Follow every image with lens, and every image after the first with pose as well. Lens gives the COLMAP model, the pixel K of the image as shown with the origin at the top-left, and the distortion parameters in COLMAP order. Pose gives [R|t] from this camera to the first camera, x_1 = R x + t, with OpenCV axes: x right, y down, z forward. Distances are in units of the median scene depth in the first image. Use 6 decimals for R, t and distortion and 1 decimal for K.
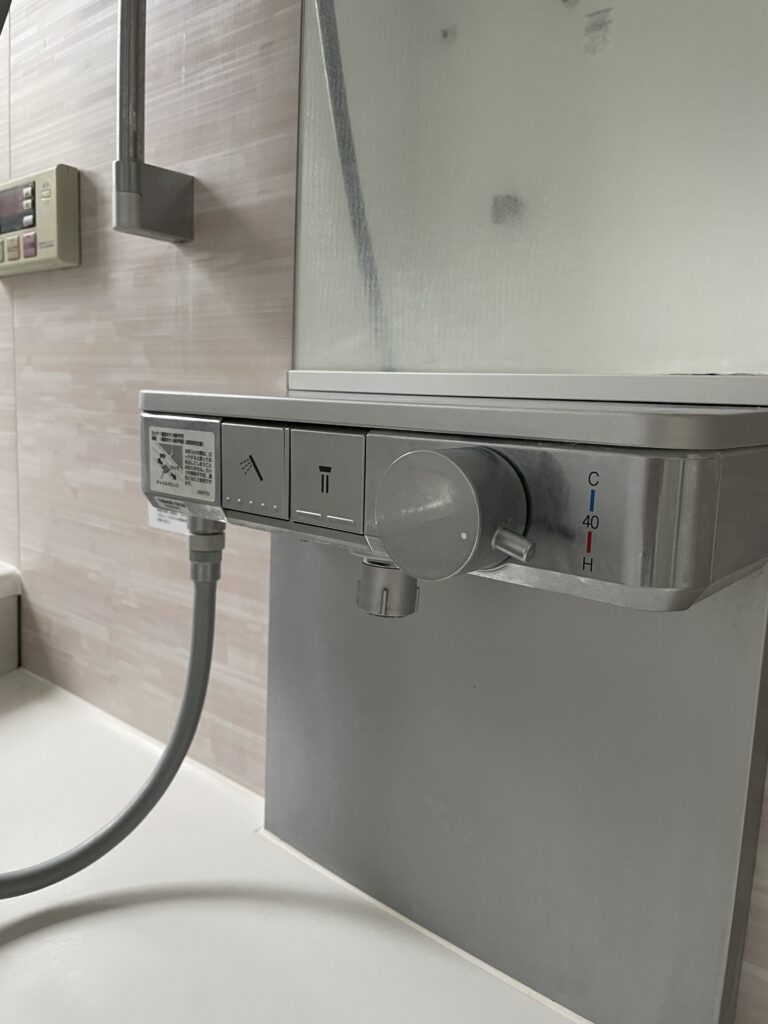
lens RADIAL K [[768.2, 0, 384.1], [0, 768.2, 511.9], [0, 0, 1]] dist [0.047086, -0.006926]
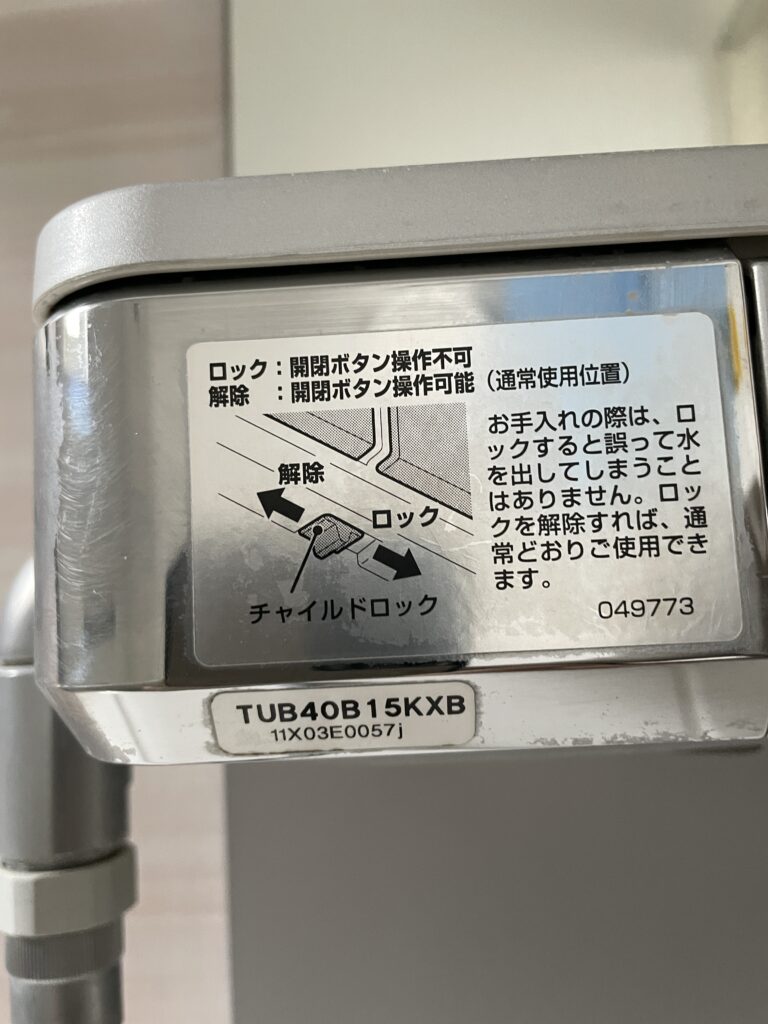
lens RADIAL K [[768.2, 0, 384.0], [0, 768.2, 511.8], [0, 0, 1]] dist [0.047086, -0.006926]
pose [[0.776315, 0.008087, 0.630293, -0.404160], [0.174672, 0.958001, -0.227430, -0.014479], [-0.605660, 0.286652, 0.742298, 0.861085]]
